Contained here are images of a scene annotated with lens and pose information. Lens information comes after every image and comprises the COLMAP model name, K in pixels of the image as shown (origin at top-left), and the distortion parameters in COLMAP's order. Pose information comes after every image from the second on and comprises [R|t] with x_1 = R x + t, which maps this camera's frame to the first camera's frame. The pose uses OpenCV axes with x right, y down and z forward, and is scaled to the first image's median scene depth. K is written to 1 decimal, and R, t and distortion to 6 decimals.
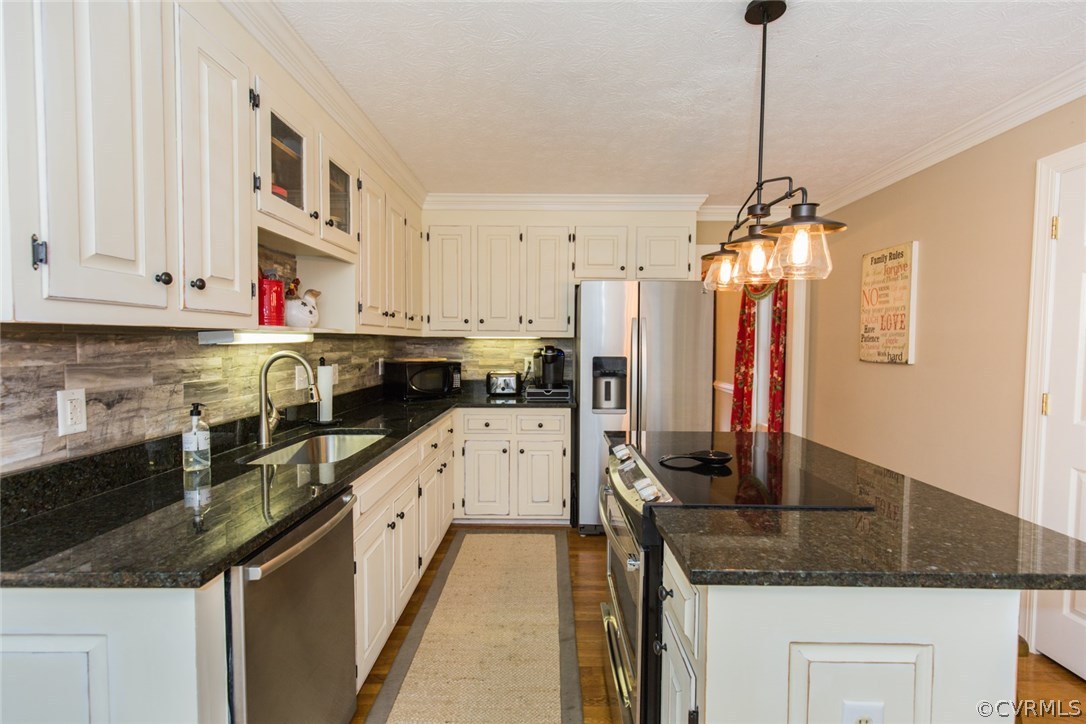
lens RADIAL K [[499.2, 0, 547.7], [0, 499.2, 361.1], [0, 0, 1]] dist [0.002733, -0.000541]
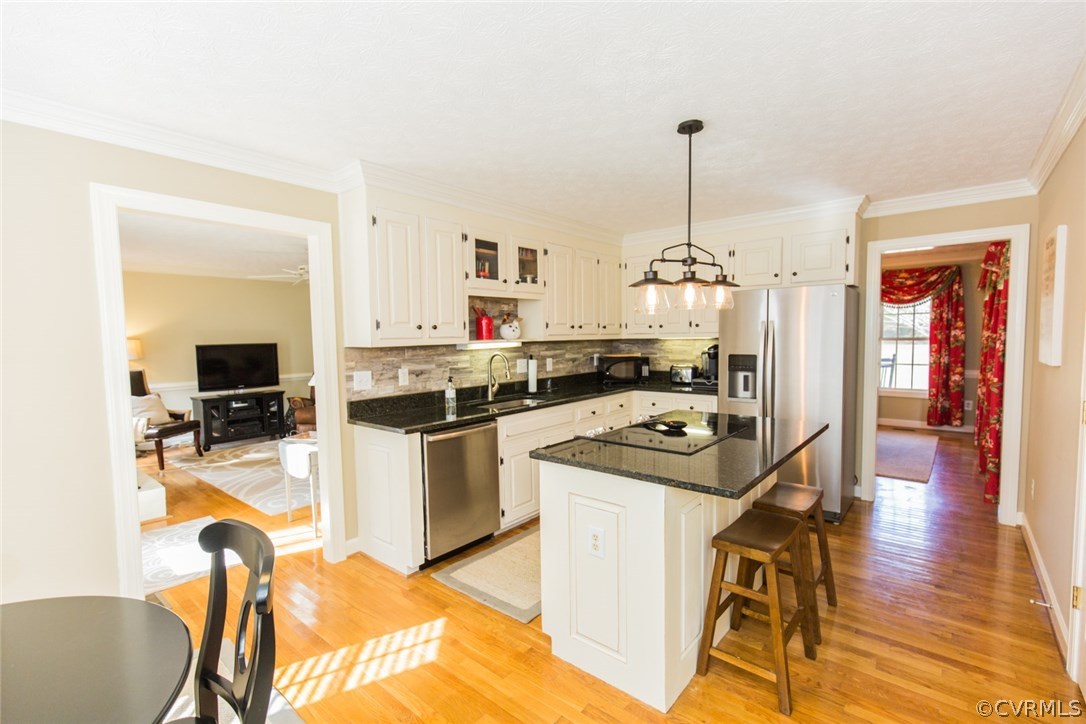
lens RADIAL K [[485.5, 0, 545.2], [0, 485.5, 362.8], [0, 0, 1]] dist [0.002130, -0.000036]
pose [[0.768766, 0.018046, -0.639275, 0.799892], [-0.003338, 0.999701, 0.024205, -0.024889], [0.639521, -0.016474, 0.768597, -0.313121]]
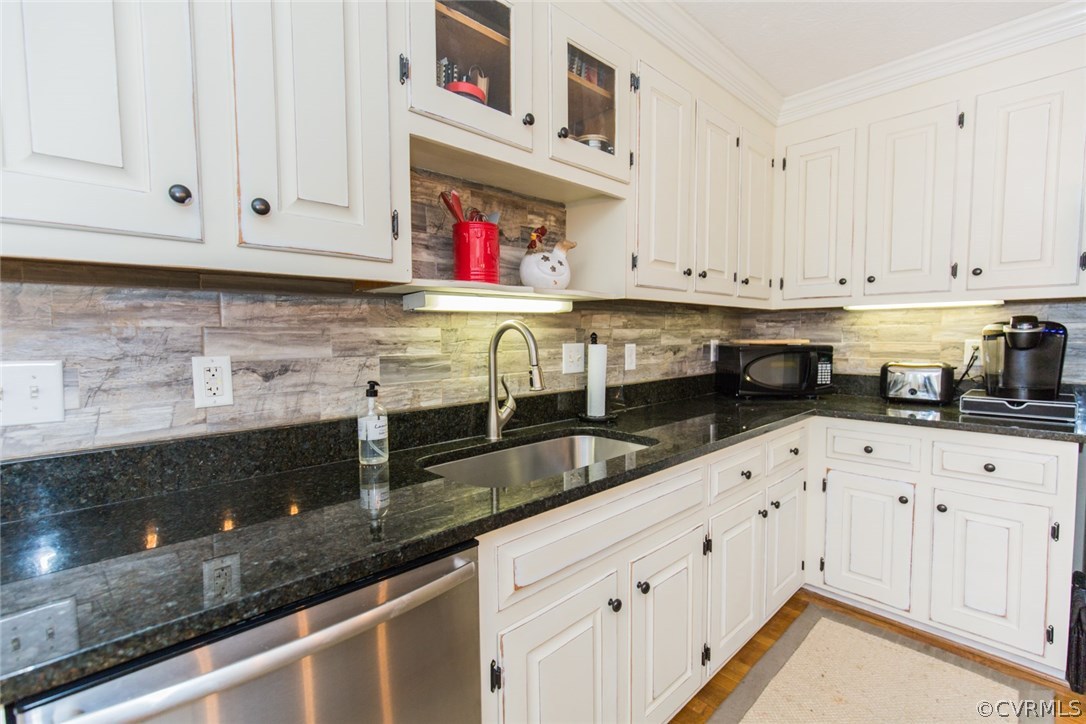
lens RADIAL K [[483.8, 0, 546.0], [0, 483.8, 362.4], [0, 0, 1]] dist [0.005011, -0.000215]
pose [[0.695218, 0.032964, -0.718043, 0.038899], [-0.017319, 0.999426, 0.029114, 0.021077], [0.718590, -0.007804, 0.695390, 0.523289]]
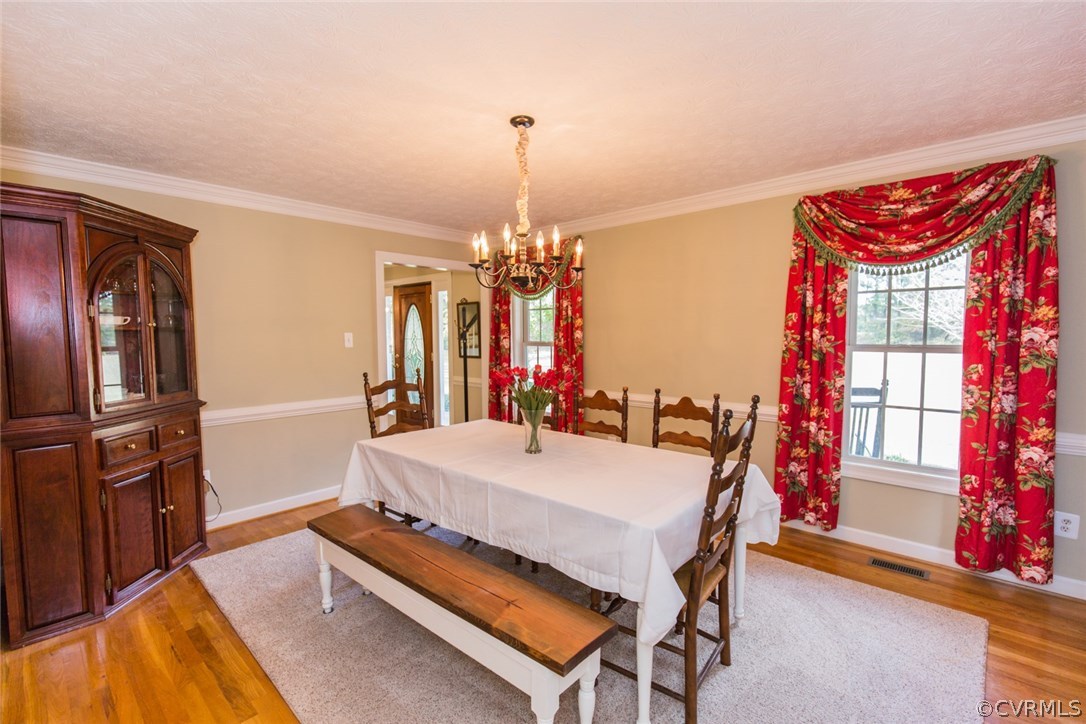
lens RADIAL K [[488.7, 0, 545.6], [0, 488.7, 361.9], [0, 0, 1]] dist [-0.002443, -0.000615]
pose [[0.743295, 0.028079, -0.668374, 0.738313], [-0.011279, 0.999503, 0.029447, -0.105569], [0.668868, -0.014349, 0.743242, 2.045577]]
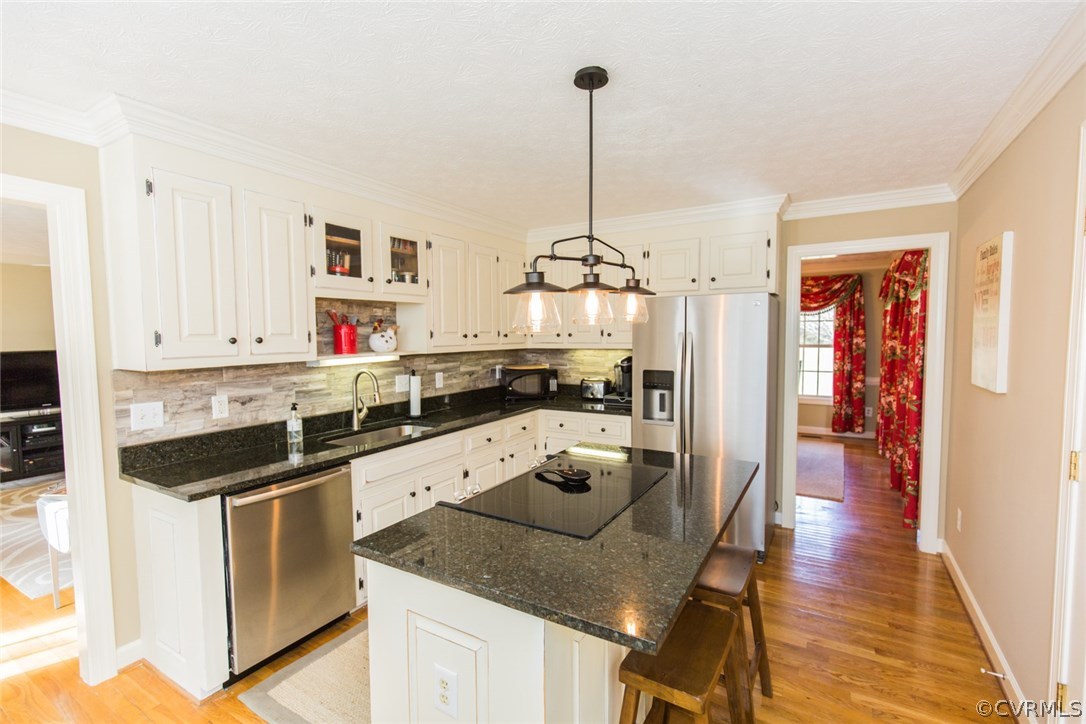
lens RADIAL K [[485.1, 0, 546.8], [0, 485.1, 358.9], [0, 0, 1]] dist [0.005994, -0.000054]
pose [[0.861911, 0.012971, -0.506893, 0.692616], [-0.004367, 0.999826, 0.018160, -0.078983], [0.507041, -0.013439, 0.861817, 0.010685]]
